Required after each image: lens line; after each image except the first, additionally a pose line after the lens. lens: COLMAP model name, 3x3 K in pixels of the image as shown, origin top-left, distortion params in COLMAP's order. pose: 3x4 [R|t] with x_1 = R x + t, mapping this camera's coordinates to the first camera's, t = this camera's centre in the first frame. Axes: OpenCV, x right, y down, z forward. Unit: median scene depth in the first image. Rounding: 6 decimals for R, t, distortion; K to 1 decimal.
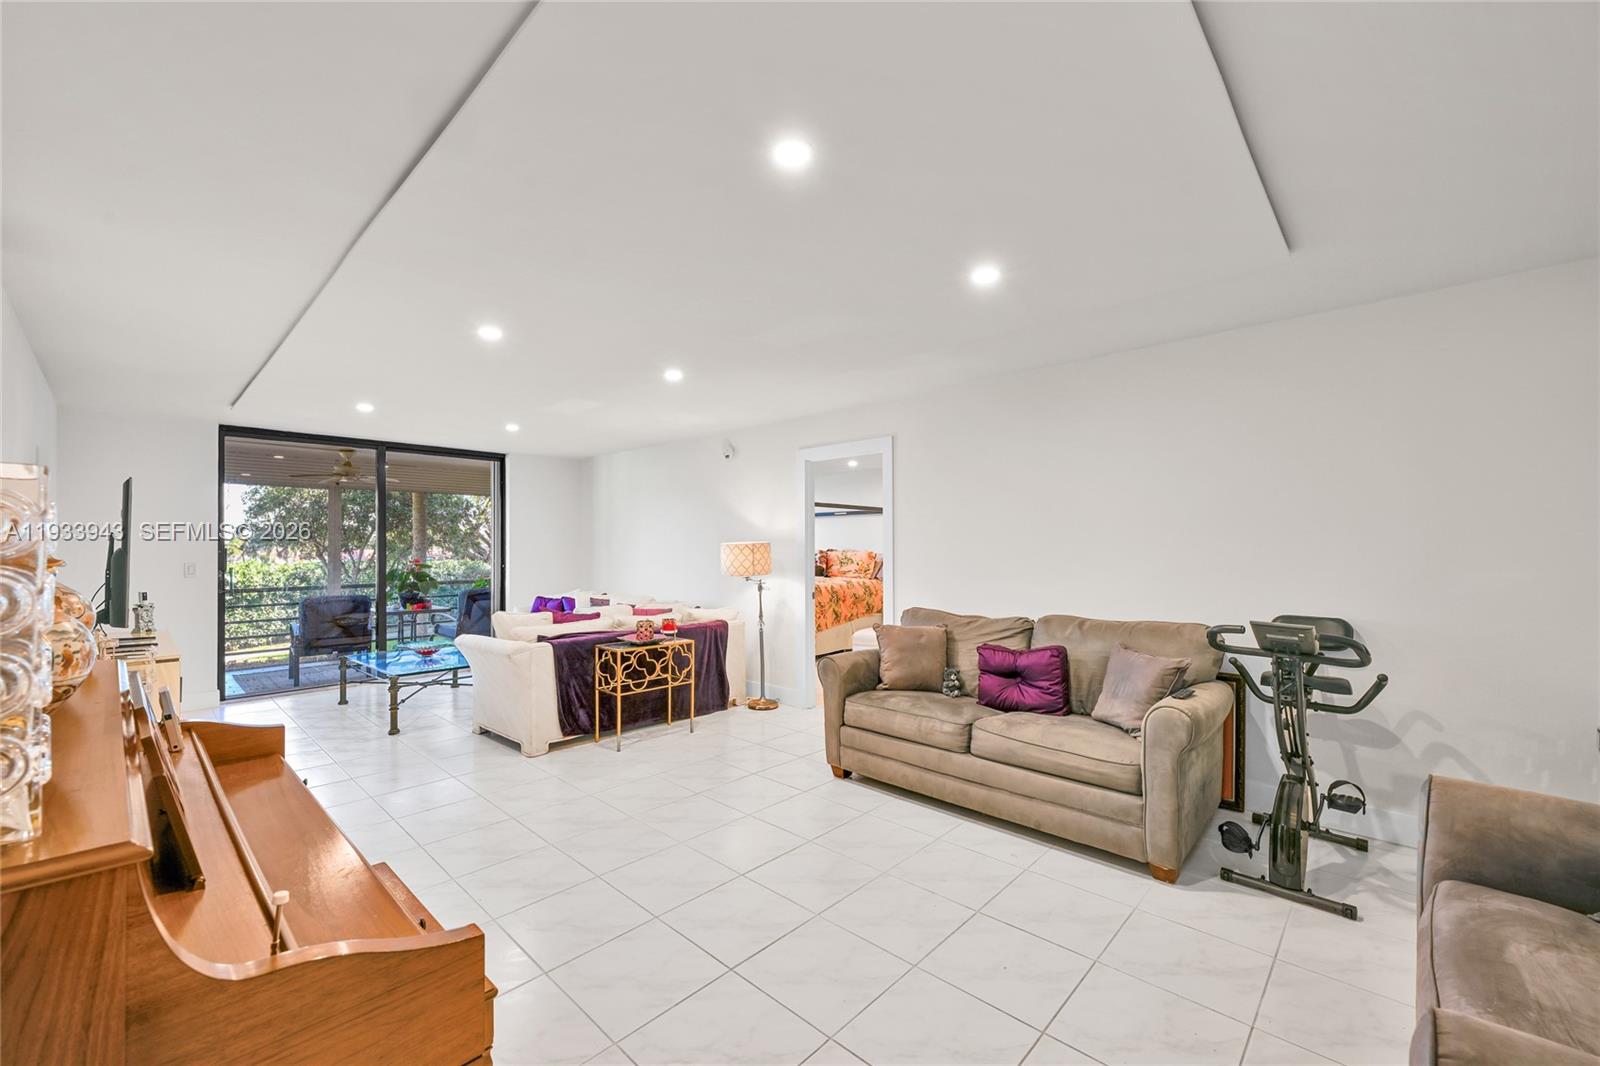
lens RADIAL K [[645.2, 0, 793.6], [0, 645.2, 539.3], [0, 0, 1]] dist [-0.002082, -0.000548]
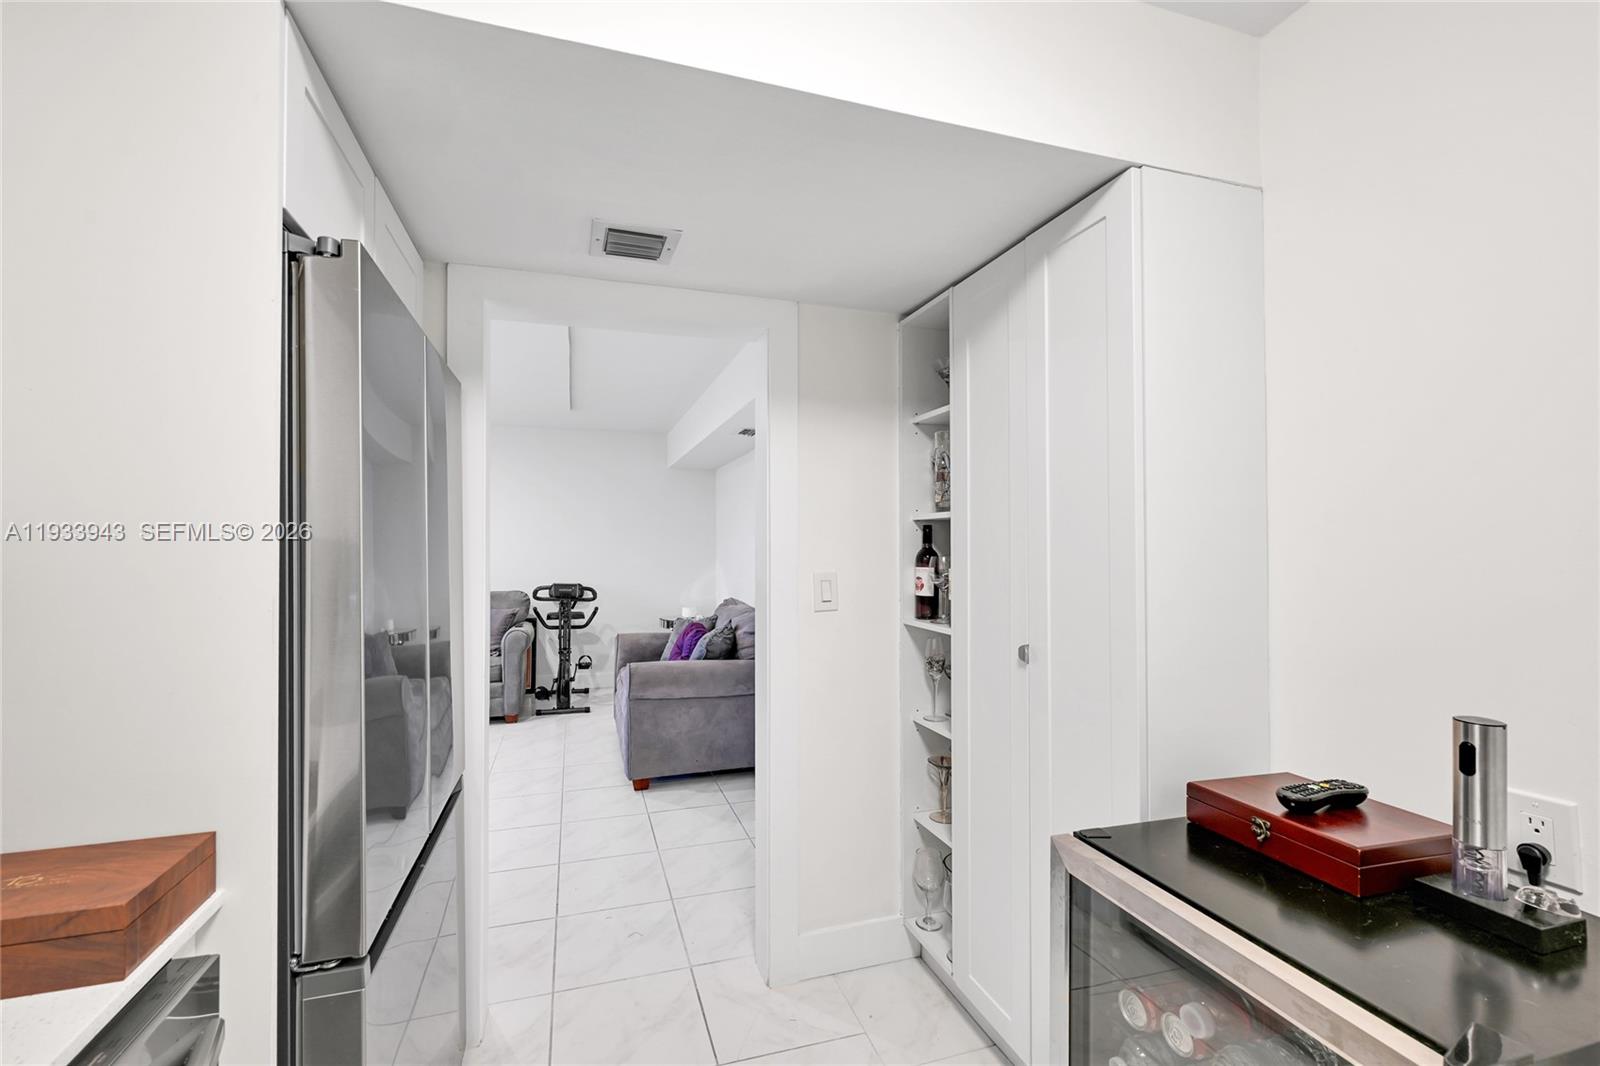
lens RADIAL K [[645.2, 0, 772.0], [0, 645.2, 538.1], [0, 0, 1]] dist [-0.002082, -0.000548]
pose [[0.493198, 0.014170, 0.869802, -0.582886], [-0.015558, 0.999851, -0.007467, -0.011561], [-0.869778, -0.009849, 0.493345, -0.494386]]
